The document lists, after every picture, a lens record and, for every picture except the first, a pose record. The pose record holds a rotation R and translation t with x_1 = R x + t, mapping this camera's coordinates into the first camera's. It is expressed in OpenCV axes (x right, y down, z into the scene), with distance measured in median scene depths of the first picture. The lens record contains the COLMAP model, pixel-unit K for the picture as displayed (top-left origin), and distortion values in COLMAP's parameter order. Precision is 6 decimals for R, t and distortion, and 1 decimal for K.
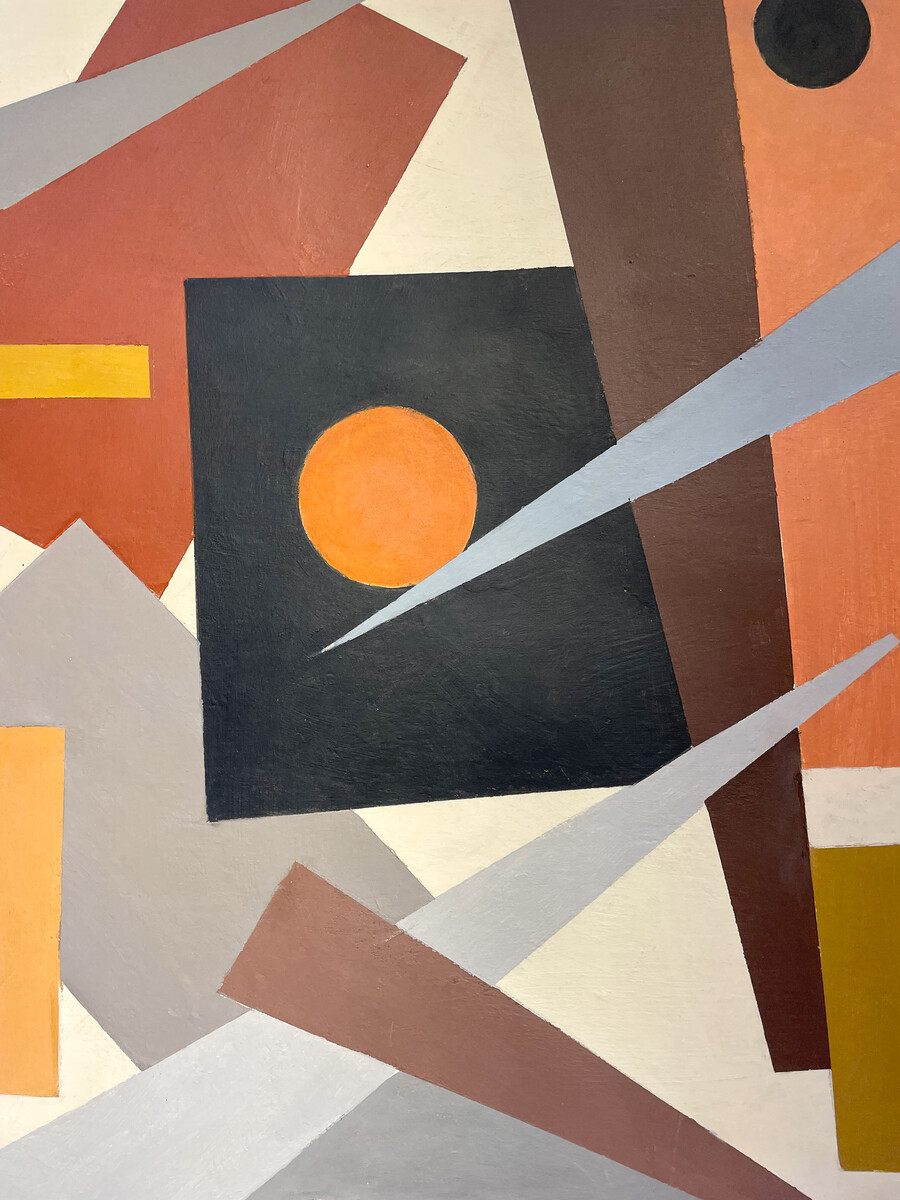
lens RADIAL K [[920.9, 0, 444.2], [0, 920.9, 597.3], [0, 0, 1]] dist [0.071725, -0.102110]
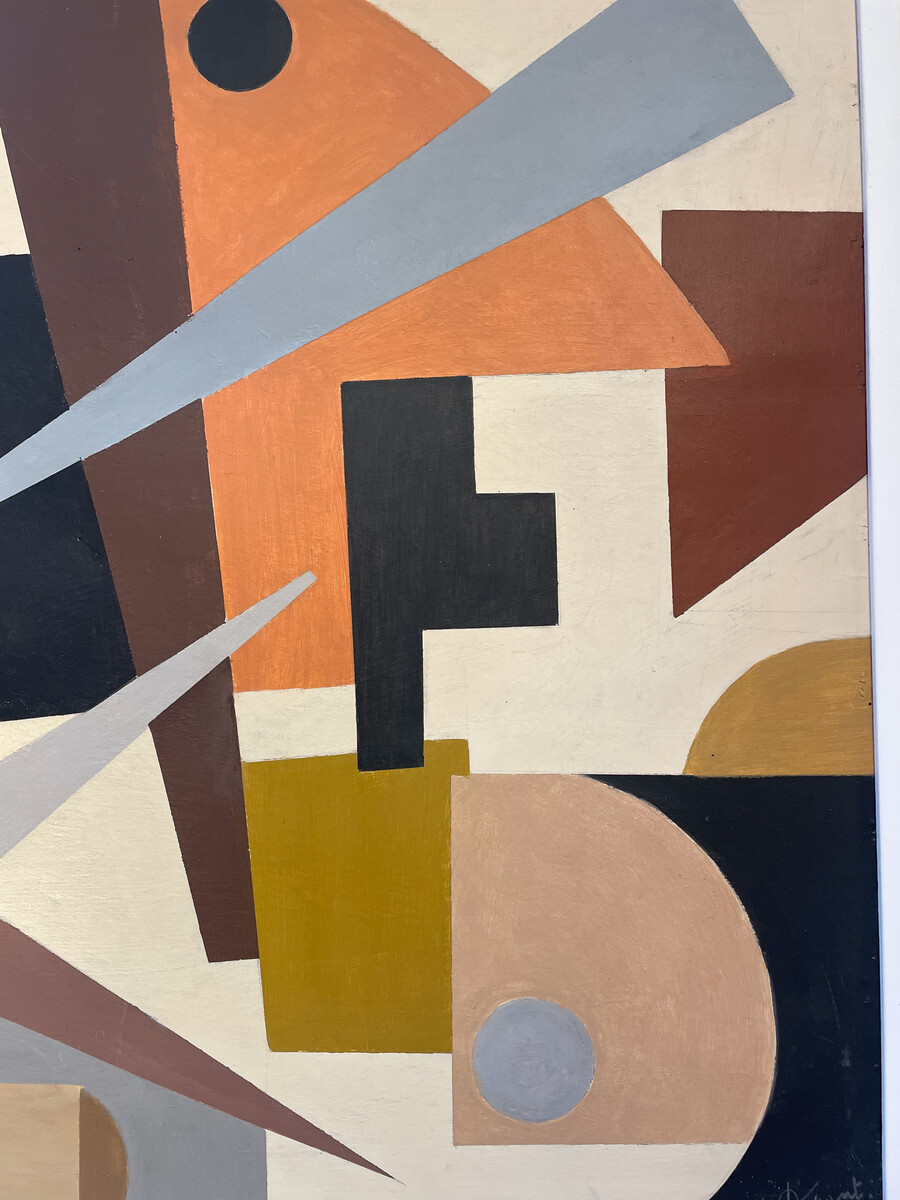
lens RADIAL K [[920.9, 0, 461.1], [0, 920.9, 592.0], [0, 0, 1]] dist [0.071725, -0.102110]
pose [[0.999631, -0.026343, -0.006563, 0.672732], [0.026281, 0.999611, -0.009284, 0.079645], [0.006805, 0.009109, 0.999935, -0.126315]]
